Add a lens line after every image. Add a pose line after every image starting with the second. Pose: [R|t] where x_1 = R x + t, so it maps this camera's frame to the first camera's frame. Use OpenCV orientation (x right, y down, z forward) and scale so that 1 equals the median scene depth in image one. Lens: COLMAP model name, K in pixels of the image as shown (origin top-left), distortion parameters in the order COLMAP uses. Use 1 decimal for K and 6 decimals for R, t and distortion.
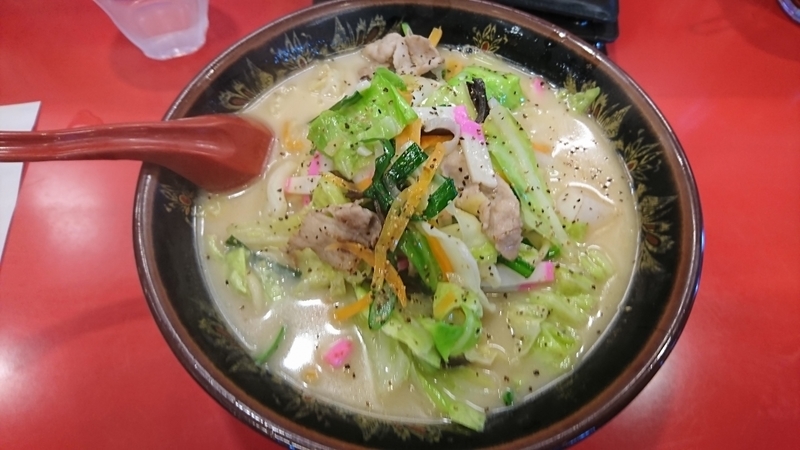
lens RADIAL K [[529.5, 0, 402.8], [0, 529.5, 227.0], [0, 0, 1]] dist [0.115182, -0.194852]
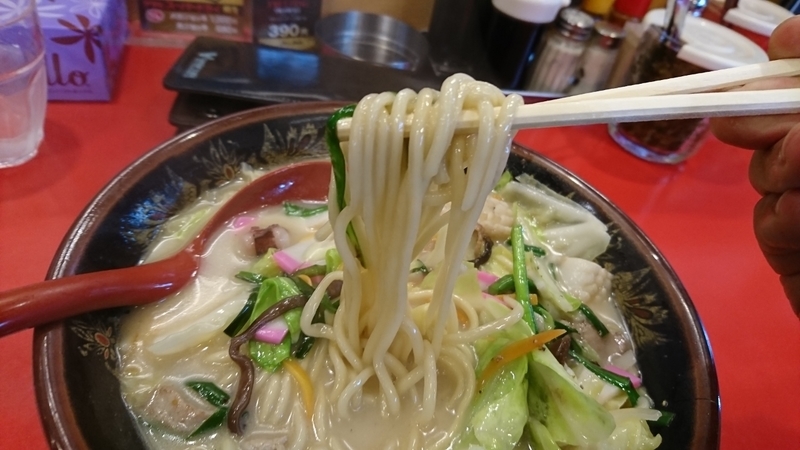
lens RADIAL K [[529.5, 0, 402.8], [0, 529.5, 227.0], [0, 0, 1]] dist [0.115182, -0.194852]
pose [[0.945665, -0.071287, 0.317231, -0.216498], [0.156992, 0.954512, -0.253497, 0.046922], [-0.284730, 0.289526, 0.913840, 0.158994]]
